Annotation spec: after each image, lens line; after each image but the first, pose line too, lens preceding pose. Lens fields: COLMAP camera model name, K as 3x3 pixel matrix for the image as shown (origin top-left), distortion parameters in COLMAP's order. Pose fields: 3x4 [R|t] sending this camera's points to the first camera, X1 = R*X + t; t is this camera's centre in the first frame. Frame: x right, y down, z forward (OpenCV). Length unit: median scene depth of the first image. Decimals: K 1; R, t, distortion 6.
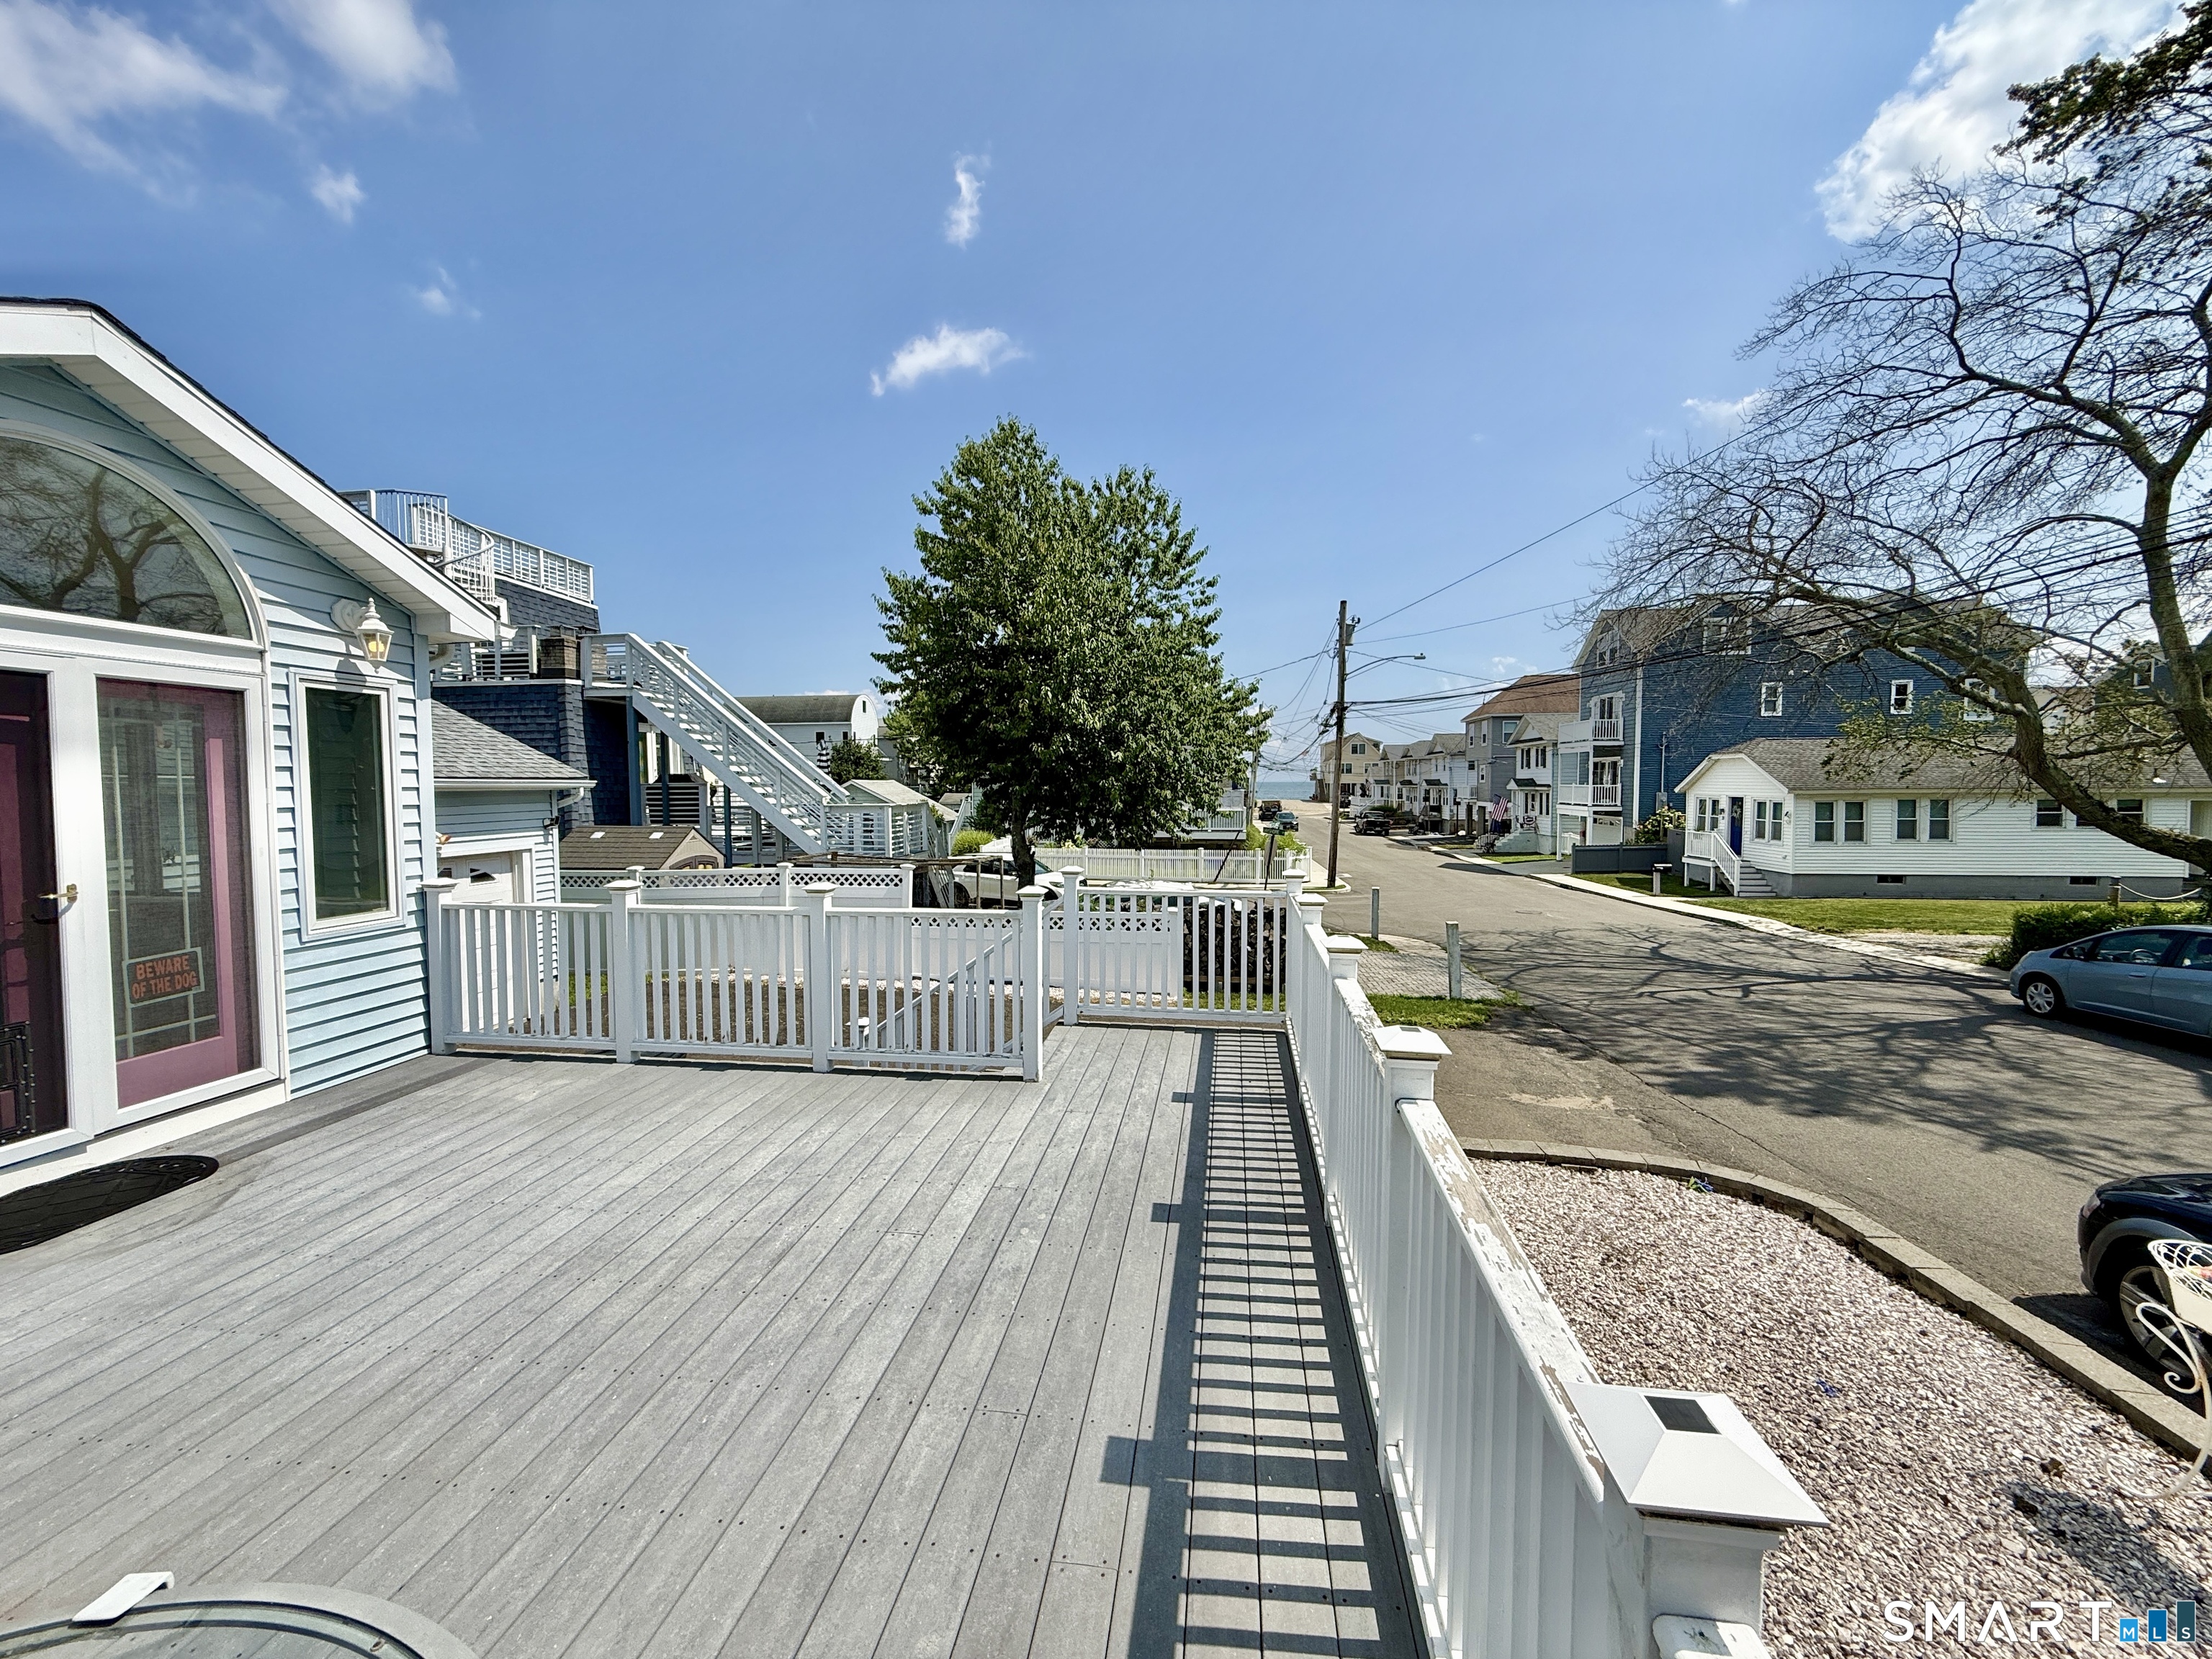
lens RADIAL K [[883.9, 0, 1104.4], [0, 883.9, 822.5], [0, 0, 1]] dist [0.002286, -0.000306]
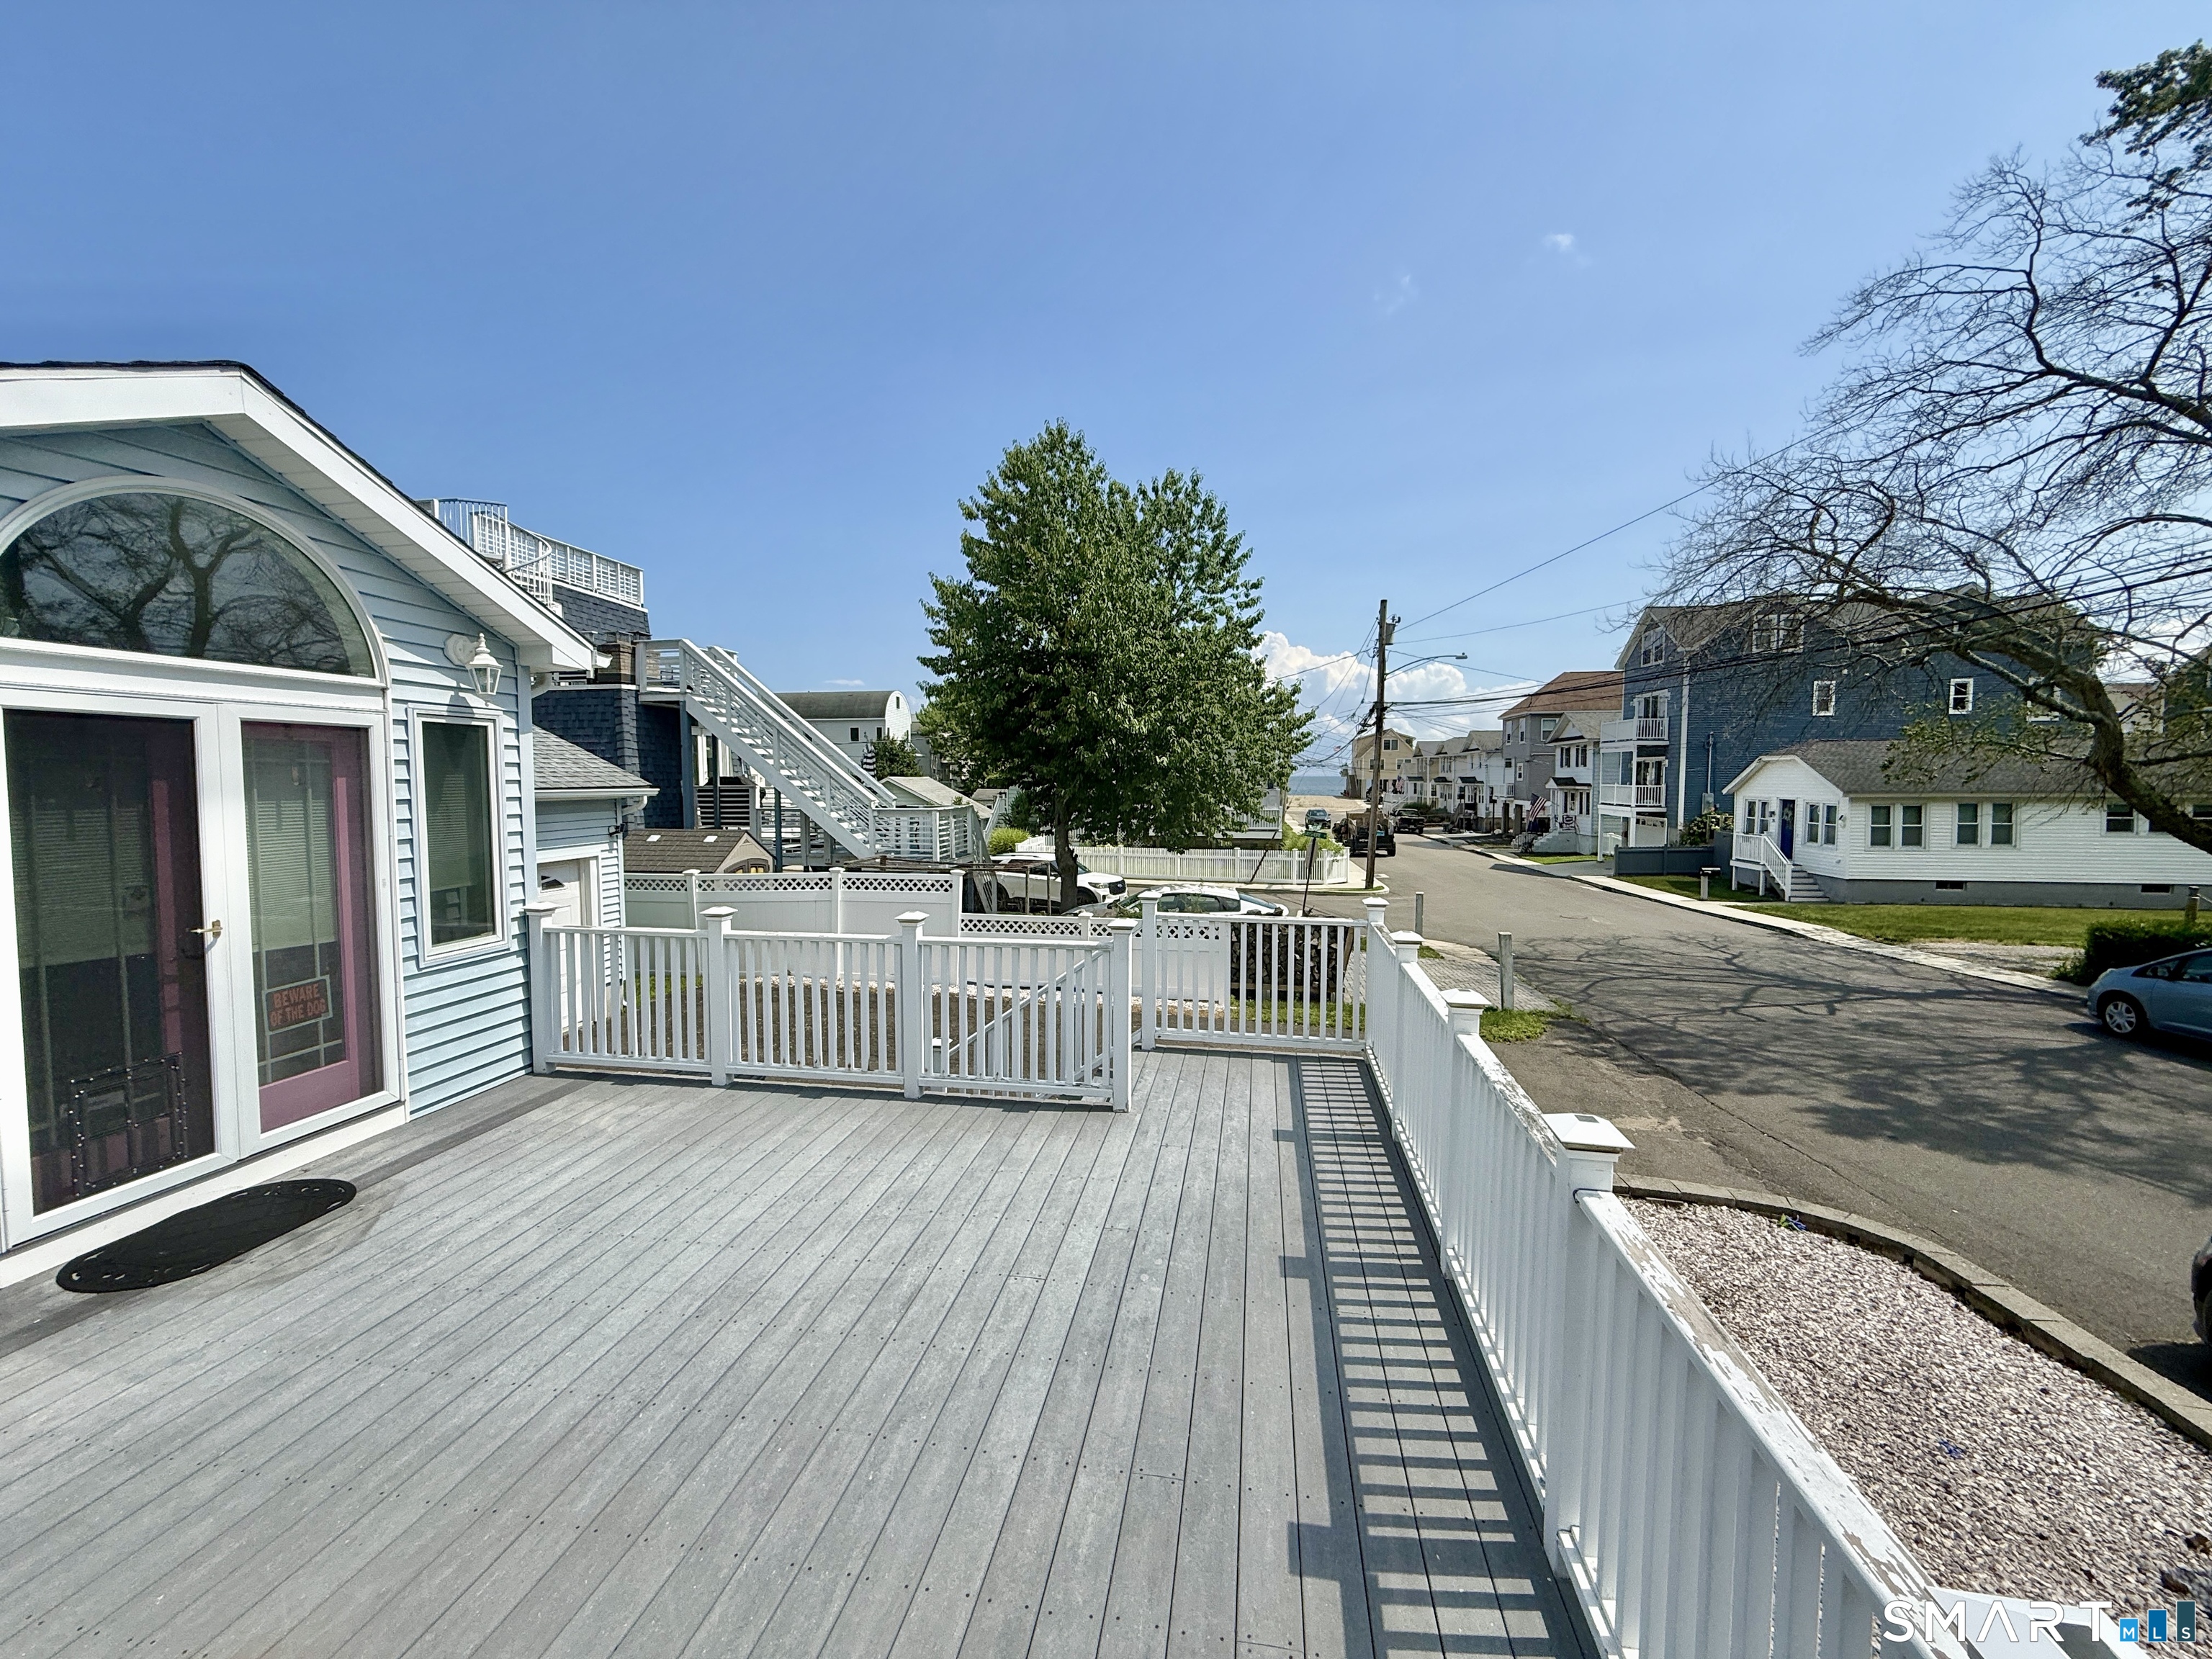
lens RADIAL K [[883.9, 0, 1103.9], [0, 883.9, 821.1], [0, 0, 1]] dist [0.002286, -0.000306]
pose [[0.999517, 0.005076, -0.030645, -0.065621], [-0.004891, 0.999969, 0.006128, -0.040916], [0.030676, -0.005975, 0.999512, -0.007056]]
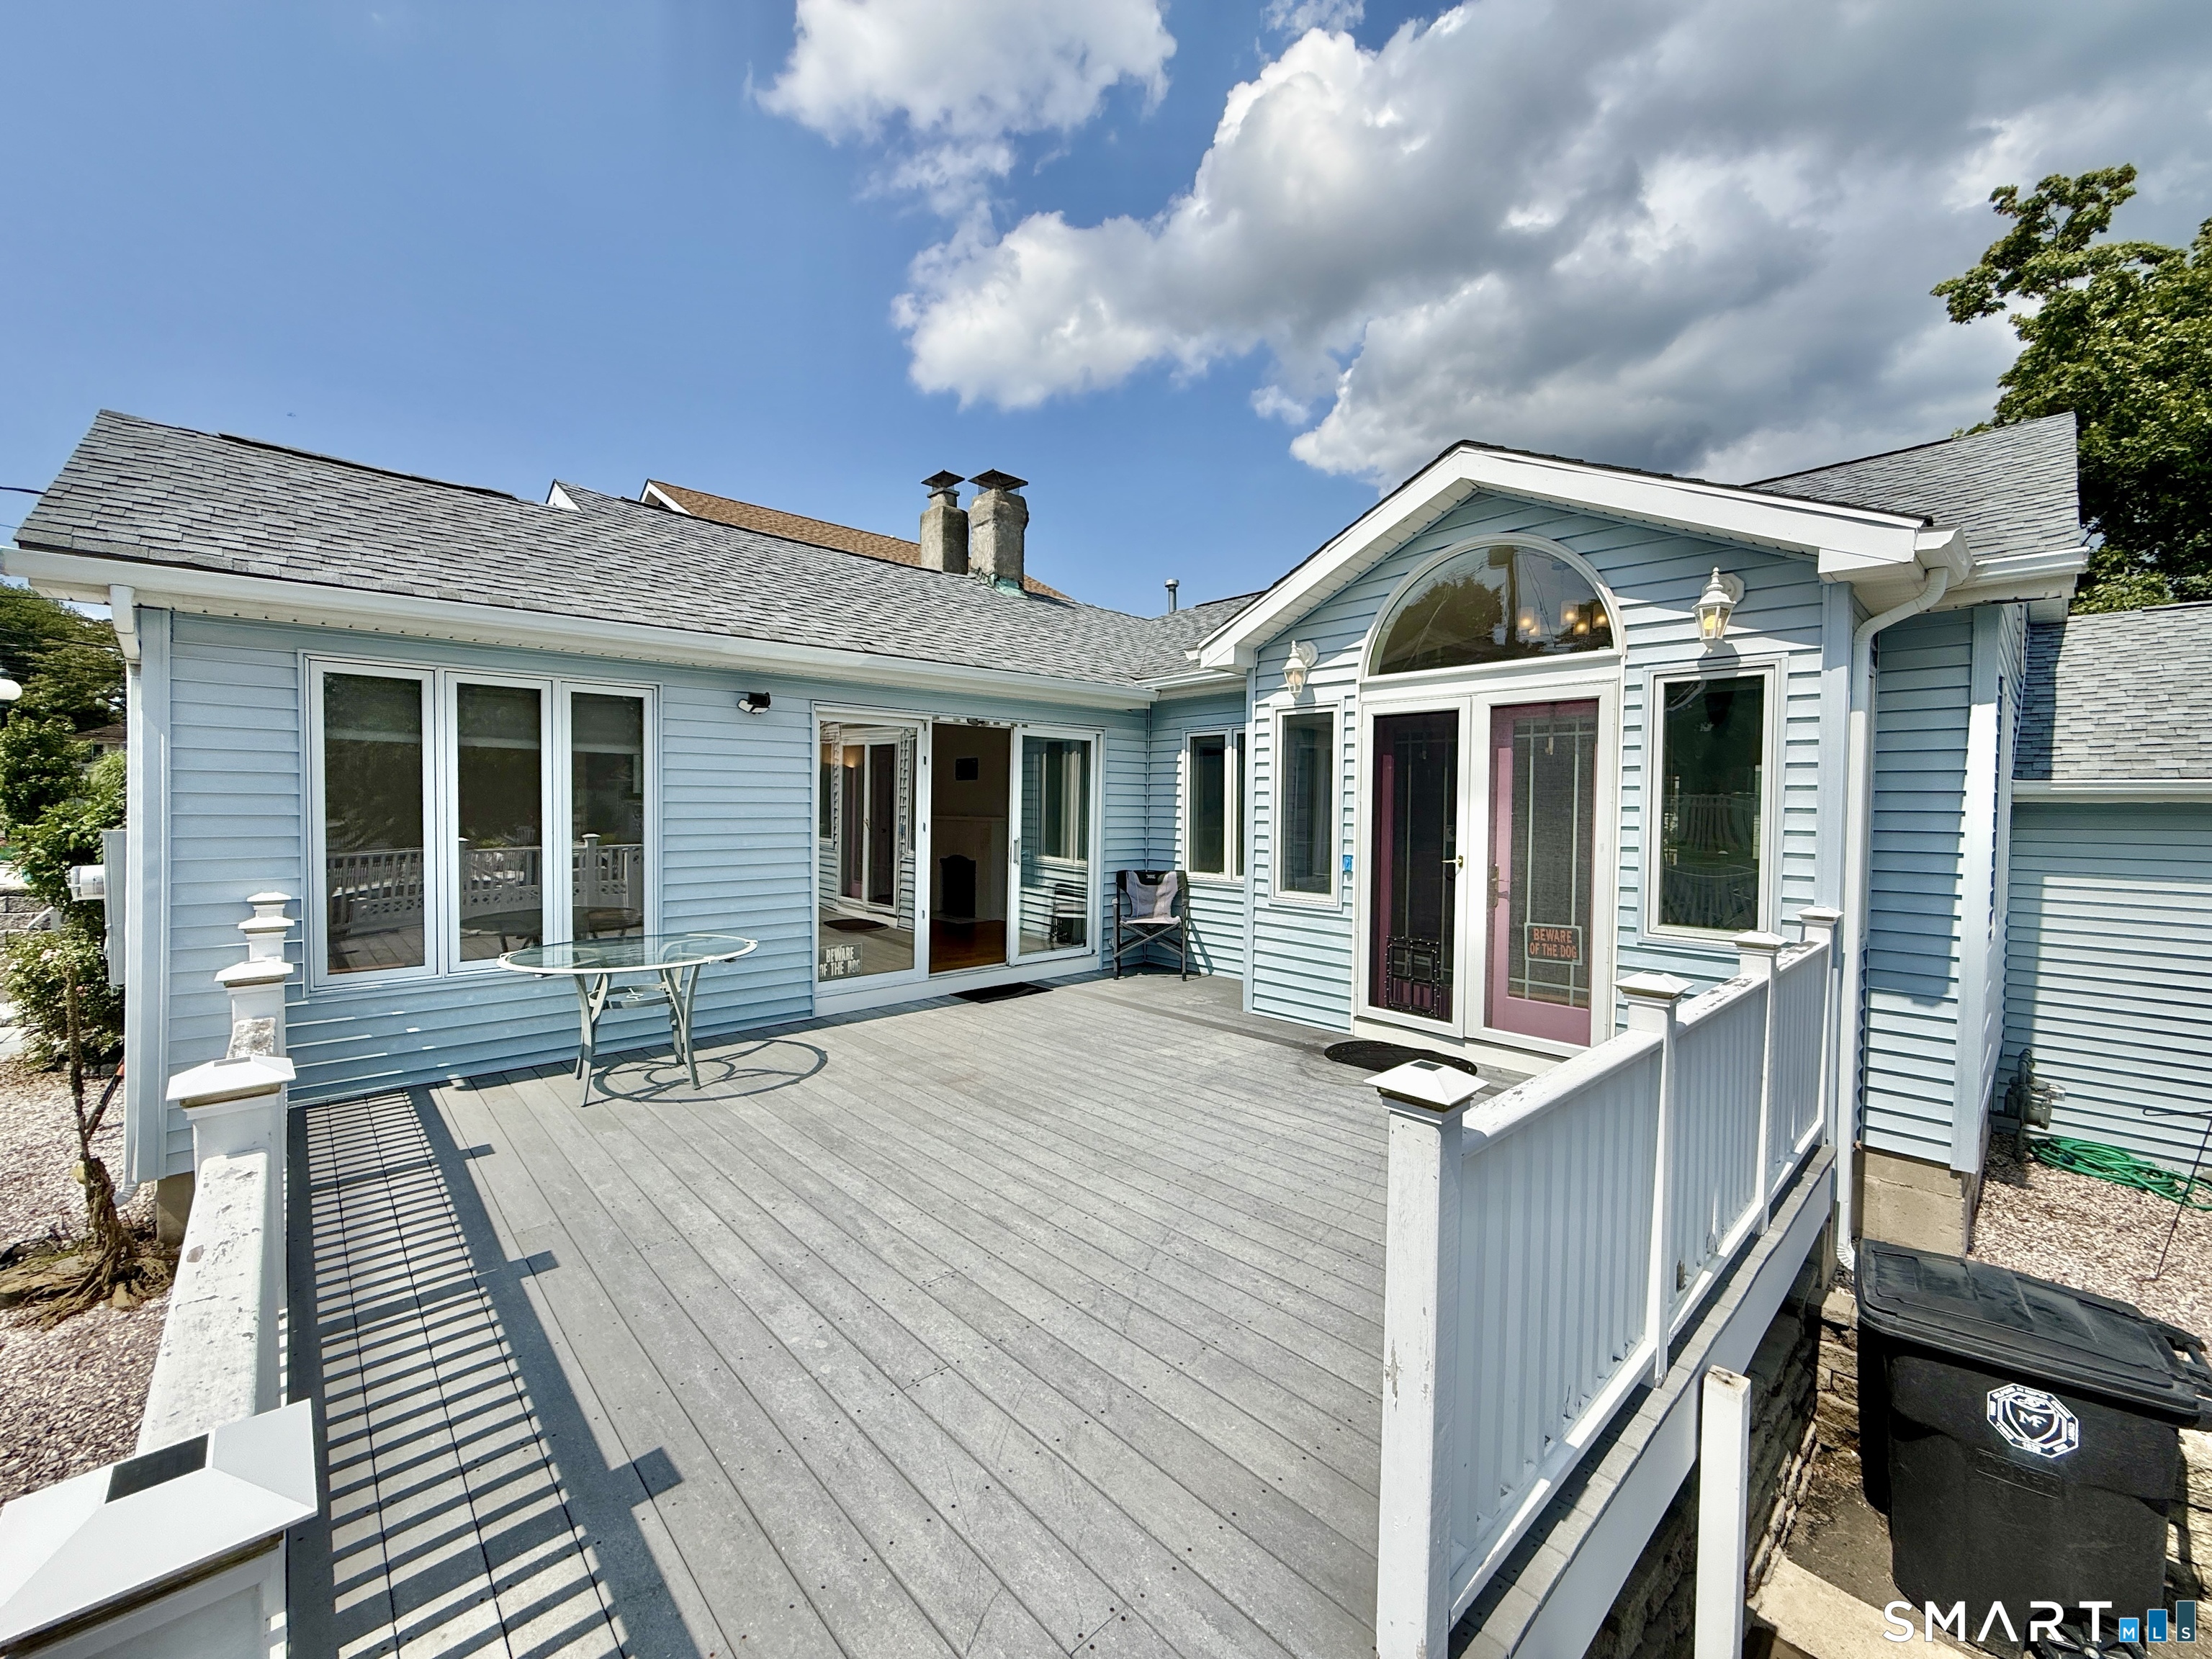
lens RADIAL K [[883.9, 0, 1098.2], [0, 883.9, 821.9], [0, 0, 1]] dist [0.002286, -0.000306]
pose [[-0.634556, 0.012576, -0.772775, 0.208395], [-0.039845, 0.998006, 0.048960, -0.020878], [0.771849, 0.061859, -0.632789, 0.997812]]
